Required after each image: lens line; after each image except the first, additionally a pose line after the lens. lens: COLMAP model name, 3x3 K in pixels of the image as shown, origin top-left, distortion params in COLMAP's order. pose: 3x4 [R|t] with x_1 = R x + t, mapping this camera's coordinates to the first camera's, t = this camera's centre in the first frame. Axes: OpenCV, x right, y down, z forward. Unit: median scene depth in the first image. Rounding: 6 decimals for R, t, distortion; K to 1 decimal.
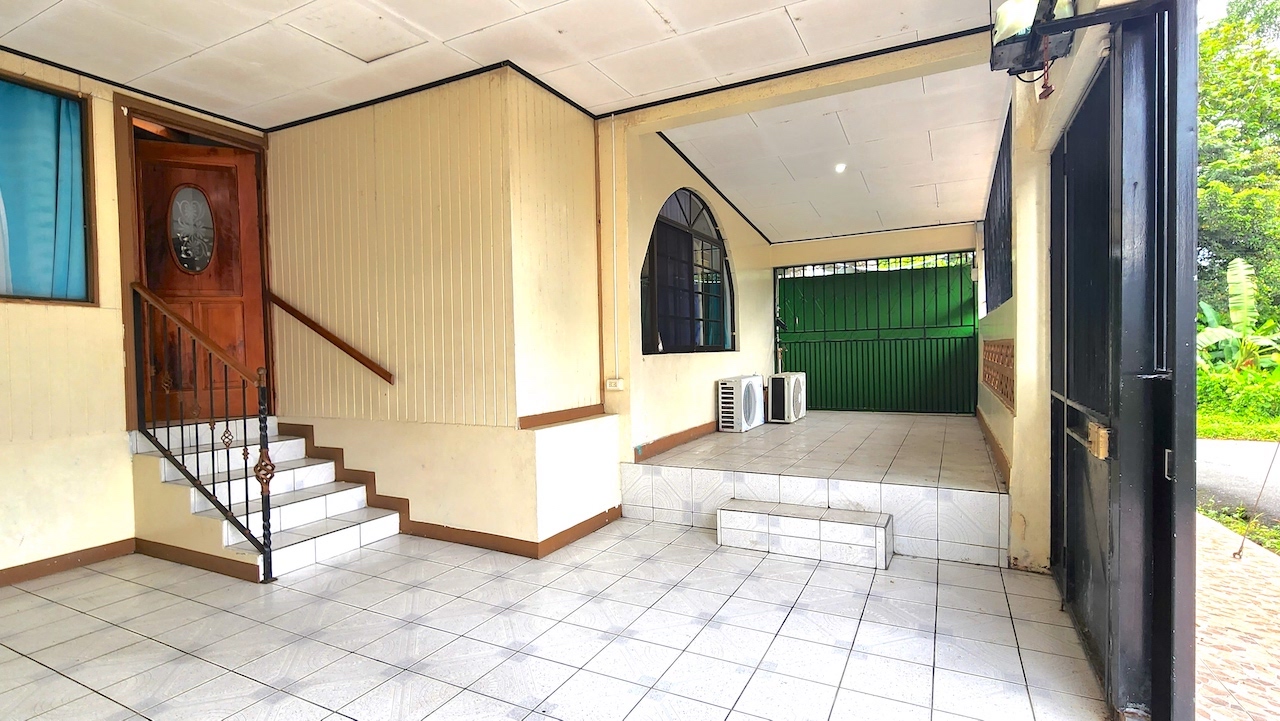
lens RADIAL K [[607.2, 0, 640.0], [0, 607.2, 360.5], [0, 0, 1]] dist [-0.000192, -0.000535]
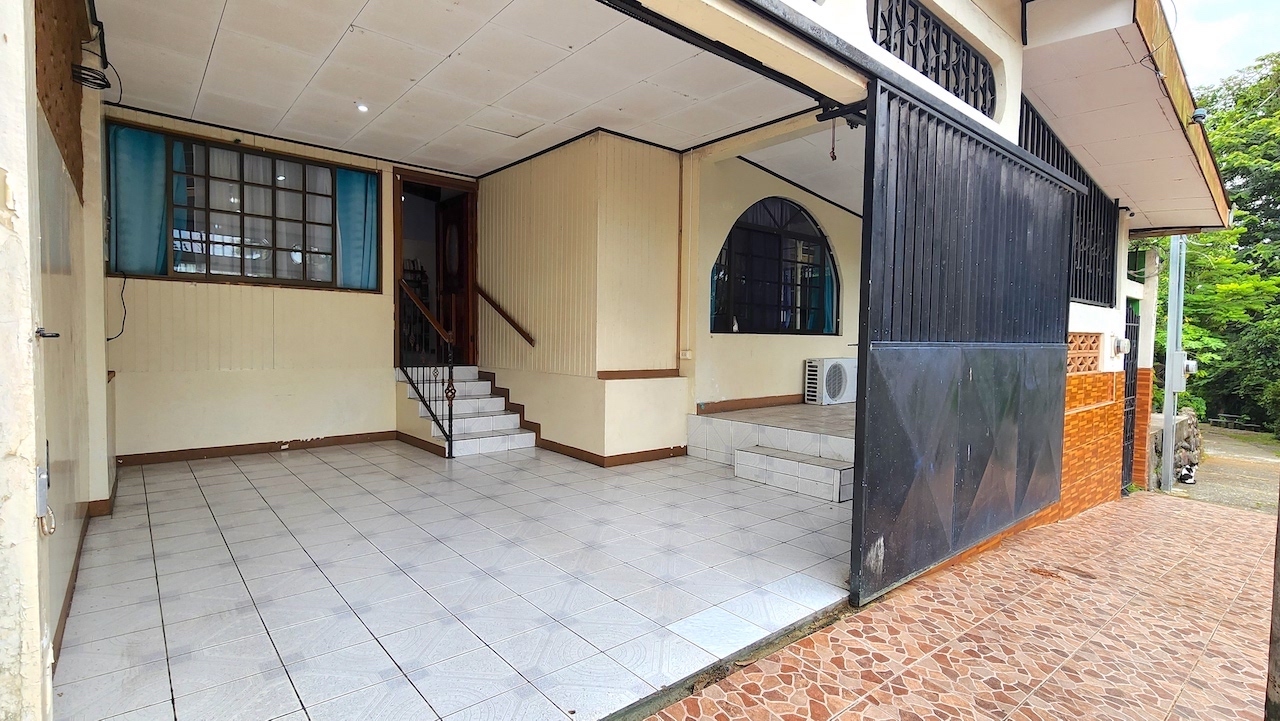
lens RADIAL K [[607.2, 0, 640.0], [0, 607.2, 360.5], [0, 0, 1]] dist [-0.000192, -0.000535]
pose [[0.923450, 0.047301, -0.380791, 0.405319], [-0.038702, 0.998794, 0.030212, 0.017477], [0.381761, -0.013162, 0.924167, -0.285115]]
